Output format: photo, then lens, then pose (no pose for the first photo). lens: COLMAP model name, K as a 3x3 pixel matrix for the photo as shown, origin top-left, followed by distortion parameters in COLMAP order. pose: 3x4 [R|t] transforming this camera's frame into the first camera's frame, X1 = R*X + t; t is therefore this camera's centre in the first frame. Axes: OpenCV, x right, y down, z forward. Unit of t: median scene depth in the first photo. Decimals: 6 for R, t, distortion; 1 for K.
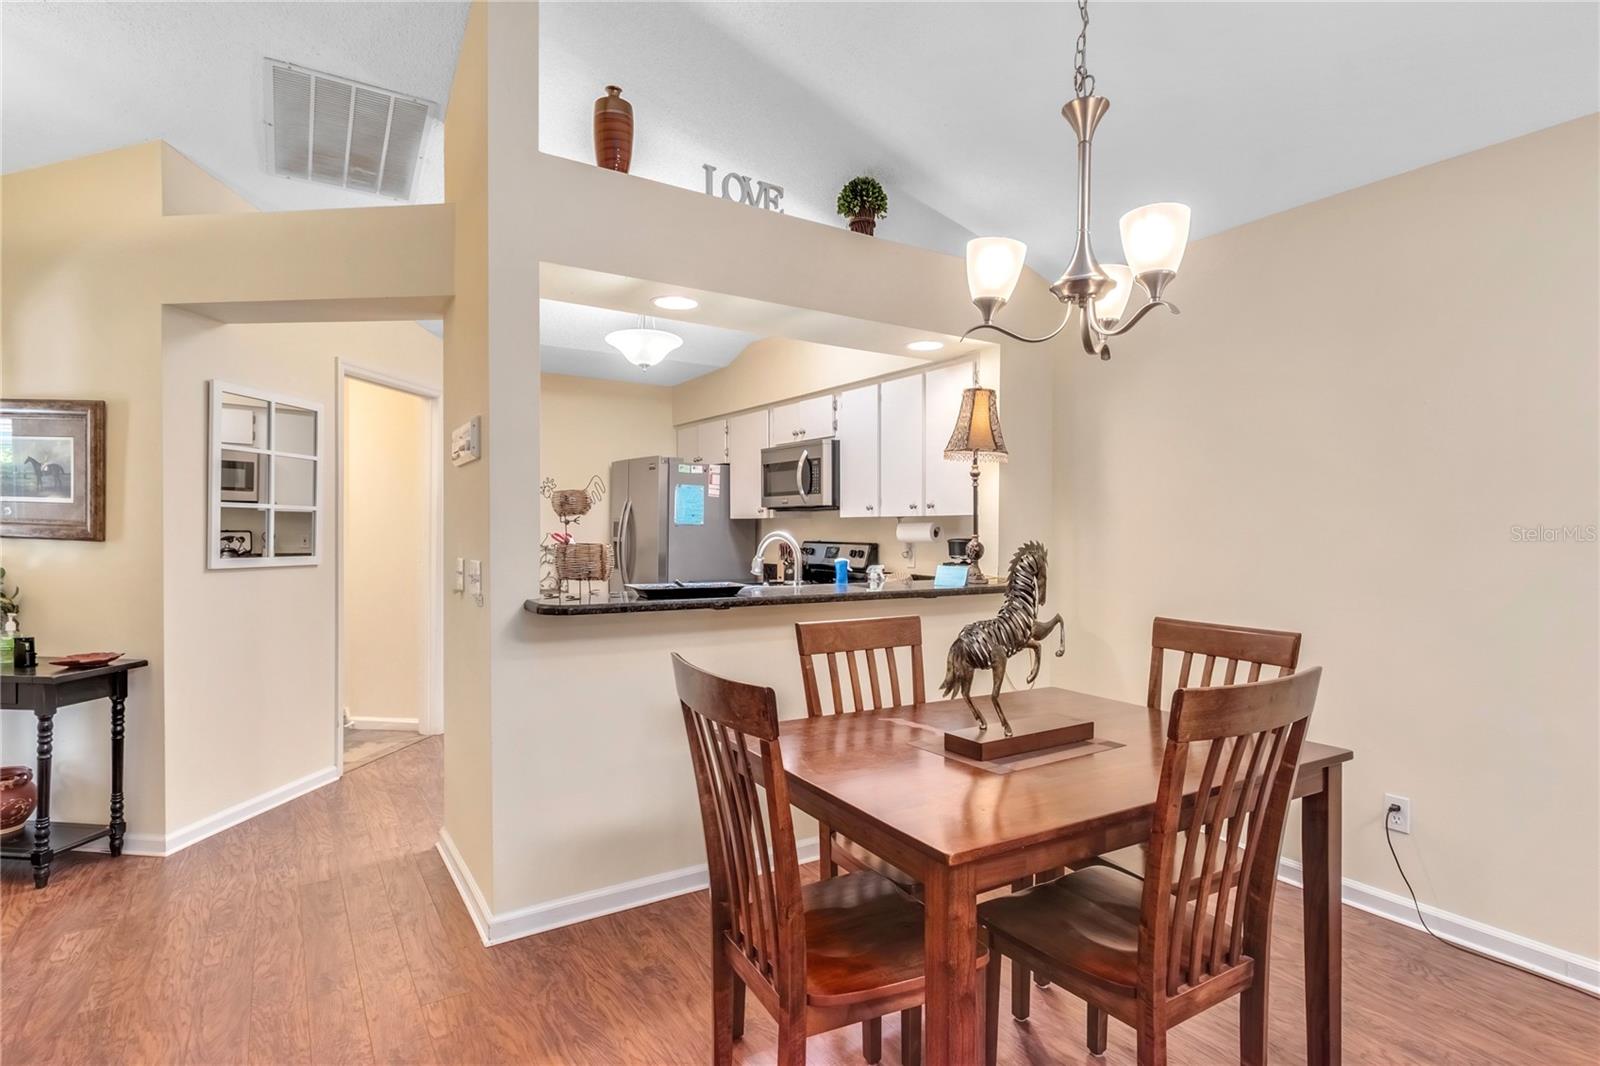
lens RADIAL K [[772.4, 0, 756.4], [0, 772.4, 529.9], [0, 0, 1]] dist [-0.024436, 0.000561]
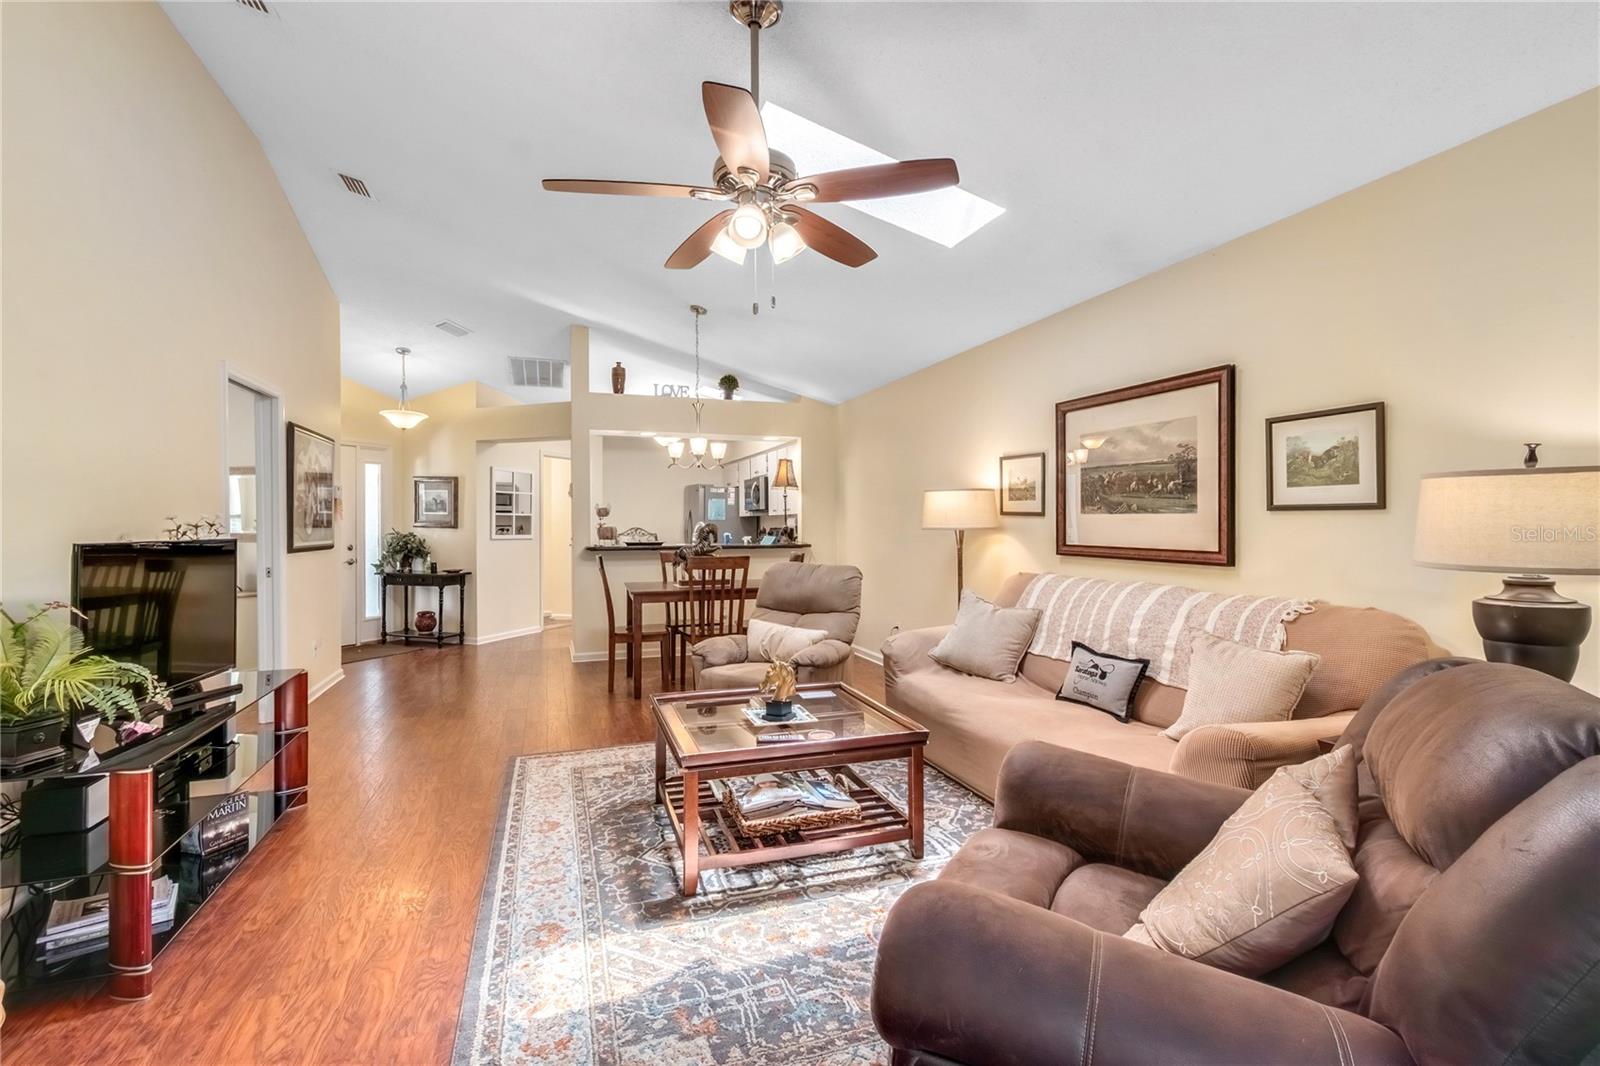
lens RADIAL K [[713.6, 0, 762.2], [0, 713.6, 521.2], [0, 0, 1]] dist [0.007757, -0.000513]
pose [[0.967070, -0.010285, -0.254302, 0.813257], [0.008514, 0.999931, -0.008063, 0.019207], [0.254368, 0.005632, 0.967091, -1.151405]]
